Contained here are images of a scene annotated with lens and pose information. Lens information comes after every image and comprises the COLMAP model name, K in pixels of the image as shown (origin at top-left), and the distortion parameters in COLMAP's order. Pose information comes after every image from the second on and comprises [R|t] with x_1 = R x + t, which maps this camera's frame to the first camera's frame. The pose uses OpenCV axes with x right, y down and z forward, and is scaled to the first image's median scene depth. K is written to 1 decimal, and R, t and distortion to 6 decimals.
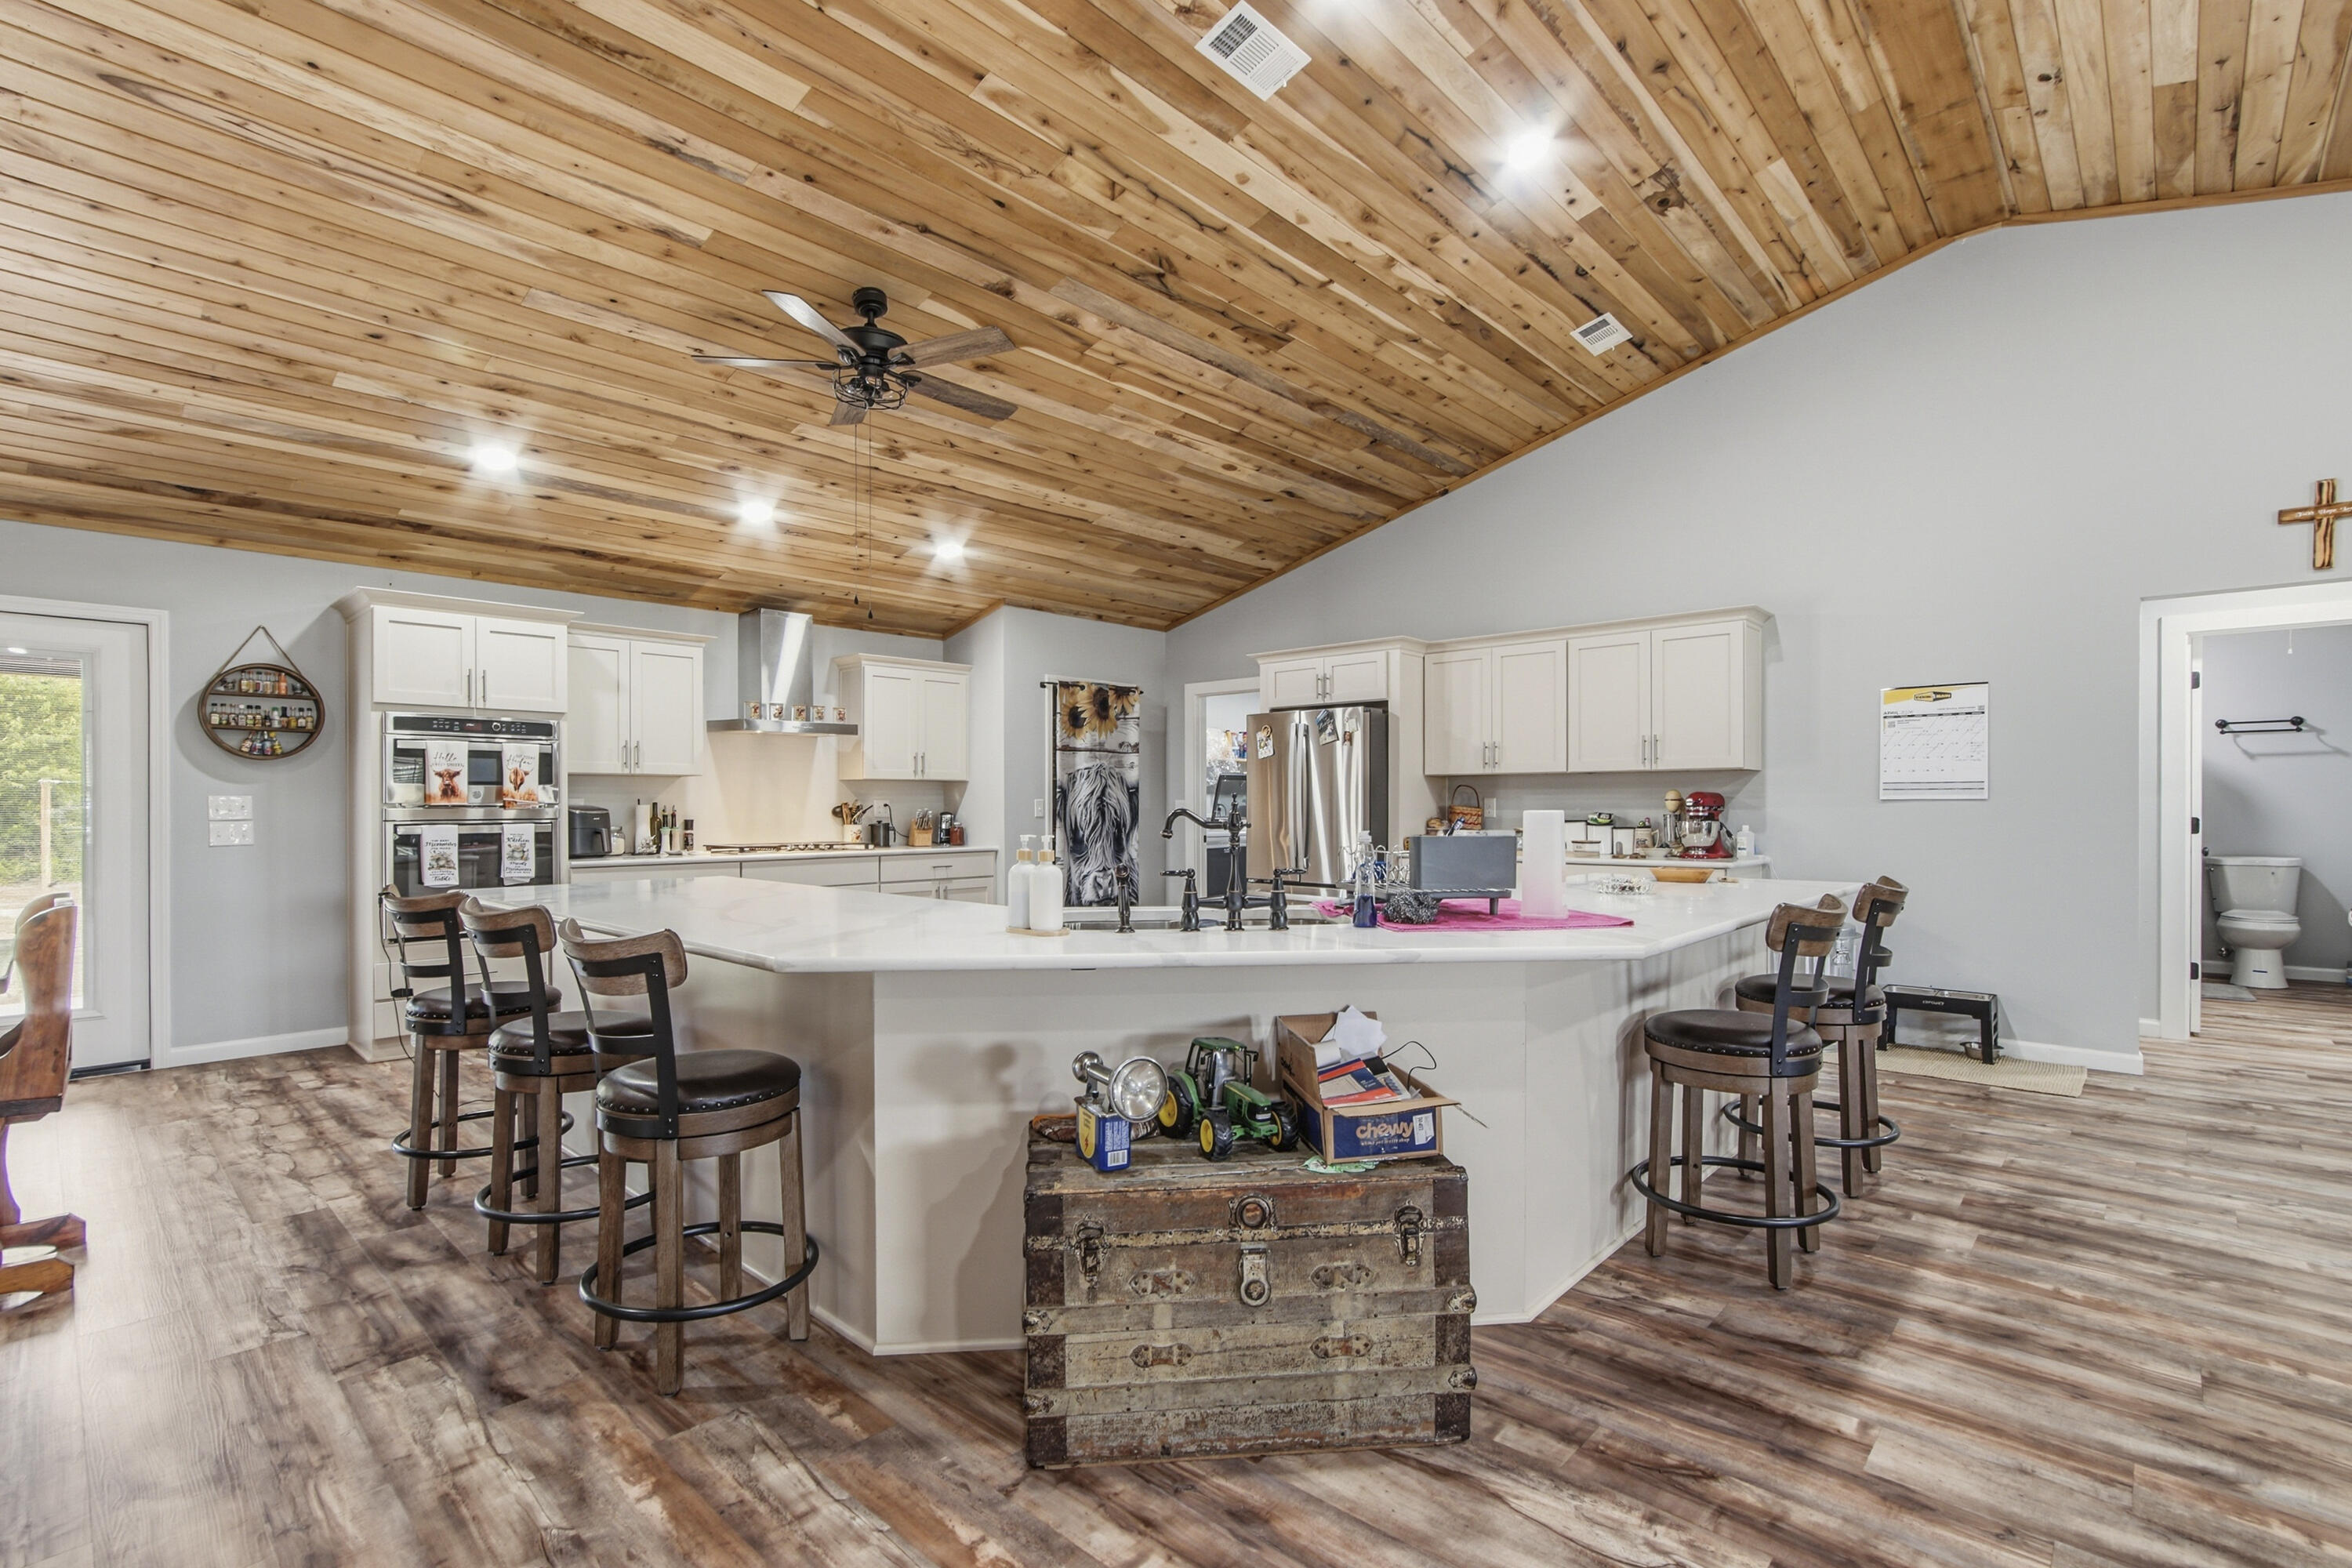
lens RADIAL K [[1071.5, 0, 1152.3], [0, 1071.5, 812.5], [0, 0, 1]] dist [-0.016478, 0.008114]
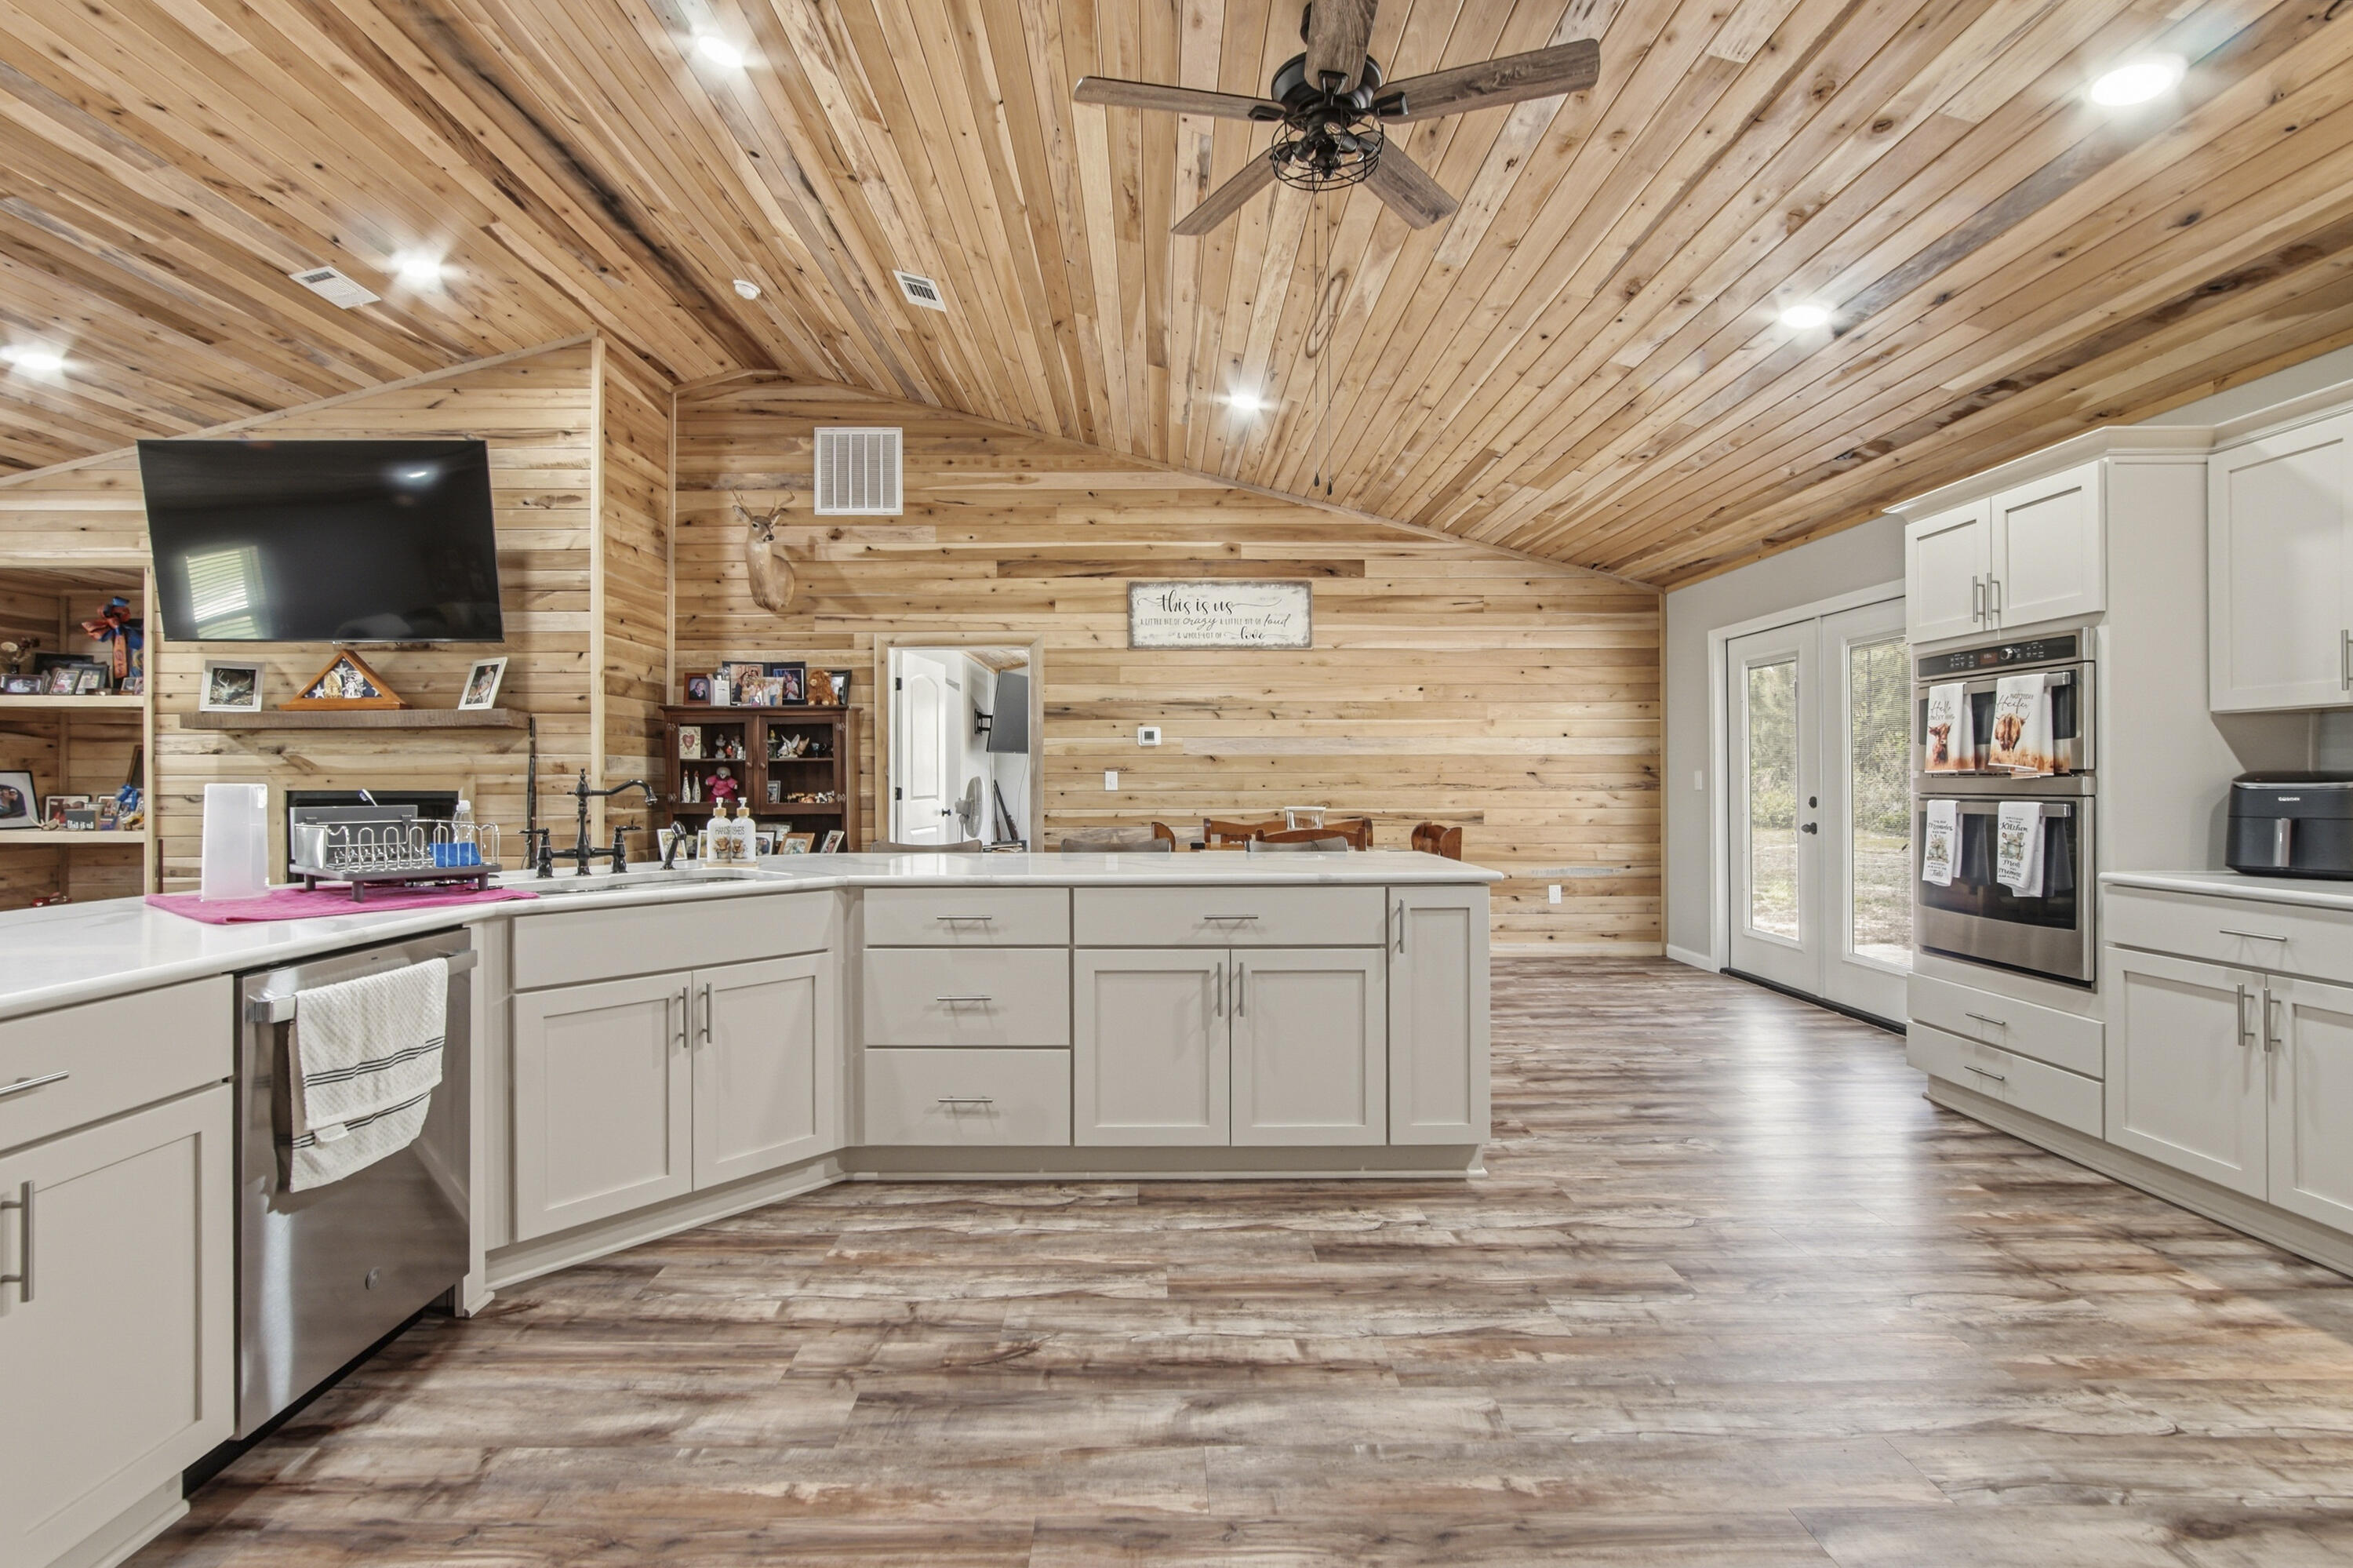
lens RADIAL K [[1072.0, 0, 1164.7], [0, 1072.0, 776.9], [0, 0, 1]] dist [-0.016478, 0.008114]
pose [[-0.716378, 0.002503, -0.697708, 0.232725], [-0.001380, 0.999987, 0.005006, -0.007554], [0.697711, 0.004549, -0.716365, 1.185499]]
